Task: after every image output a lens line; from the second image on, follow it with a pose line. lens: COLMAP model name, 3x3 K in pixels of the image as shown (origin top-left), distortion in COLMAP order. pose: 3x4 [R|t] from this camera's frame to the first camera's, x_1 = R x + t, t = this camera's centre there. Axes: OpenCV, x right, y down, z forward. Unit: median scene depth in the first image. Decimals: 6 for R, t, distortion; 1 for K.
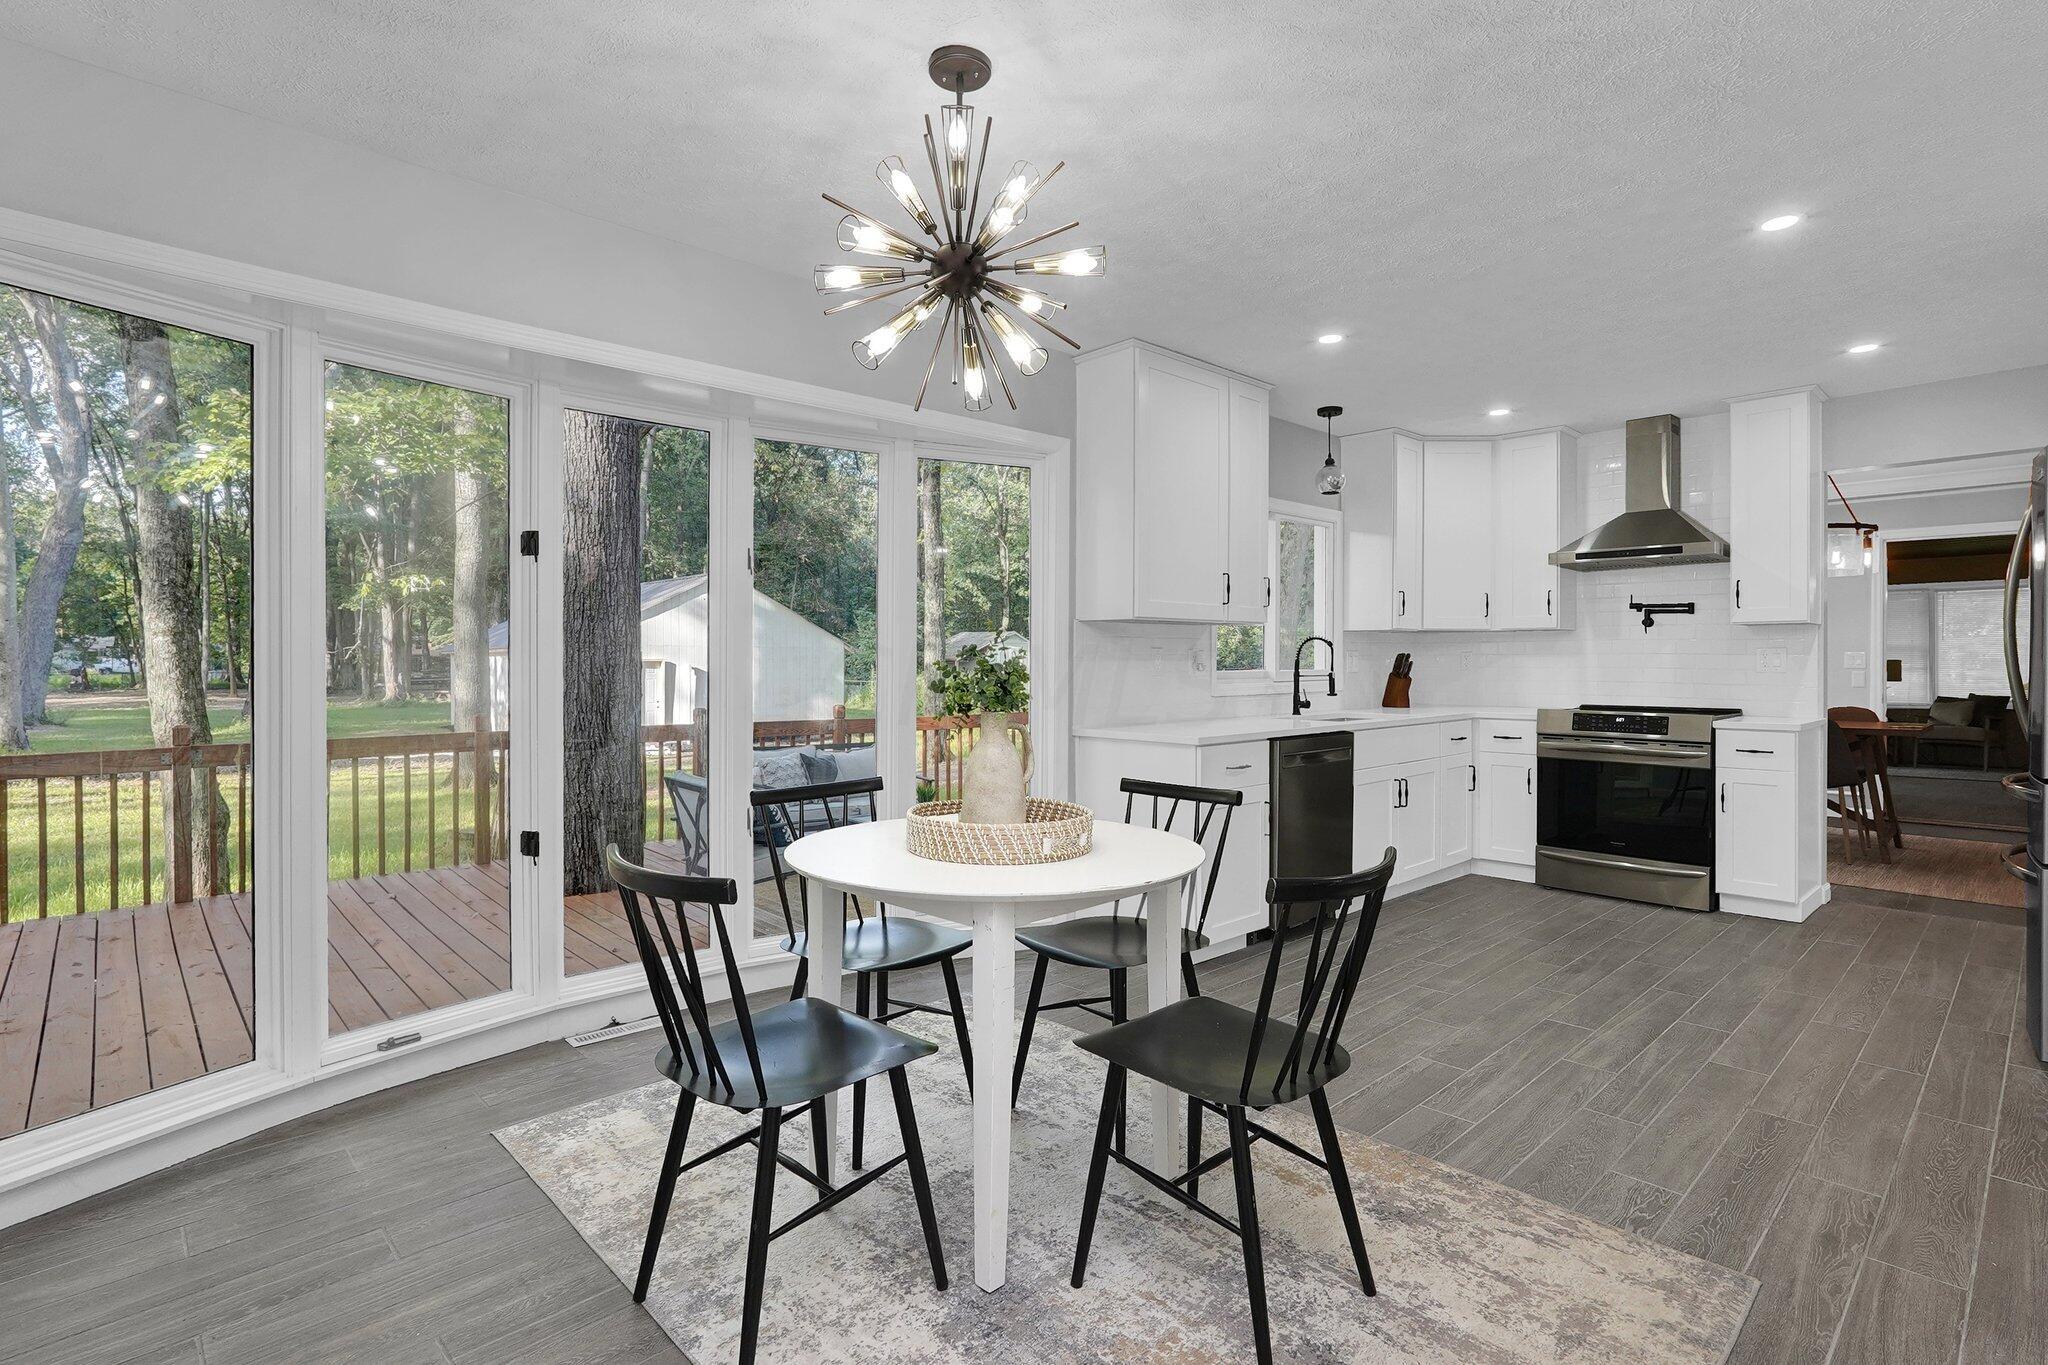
lens RADIAL K [[985.0, 0, 1029.2], [0, 985.0, 671.4], [0, 0, 1]] dist [-0.010297, 0.005870]
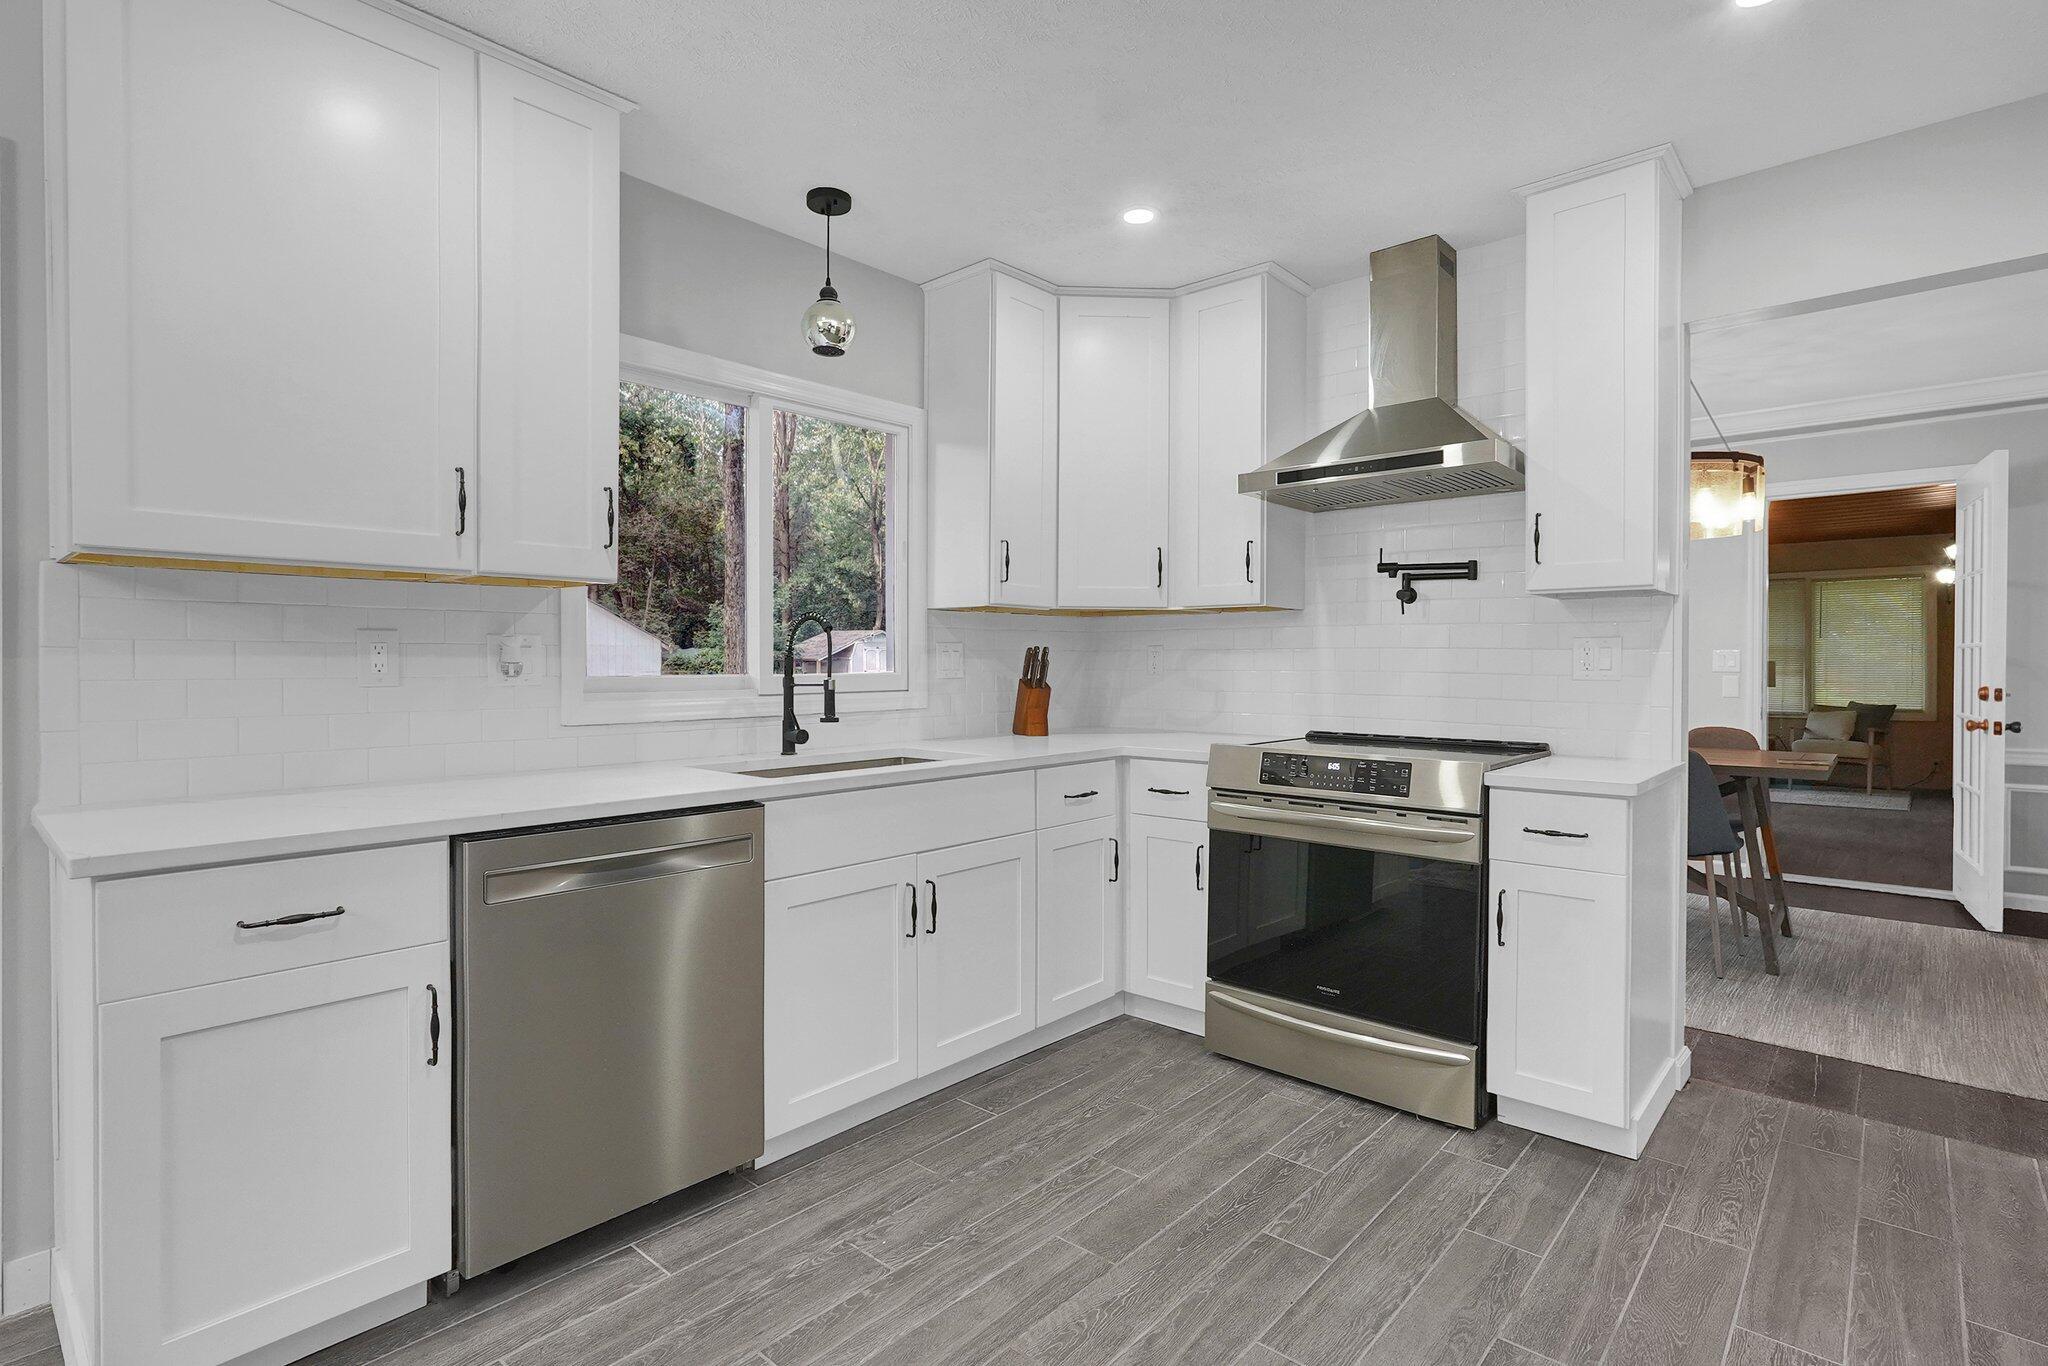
lens RADIAL K [[985.0, 0, 1017.4], [0, 985.0, 679.7], [0, 0, 1]] dist [-0.010297, 0.005870]
pose [[0.996840, 0.001128, 0.079430, 0.342660], [-0.001718, 0.999971, 0.007356, -0.002683], [-0.079419, -0.007469, 0.996813, 0.417358]]
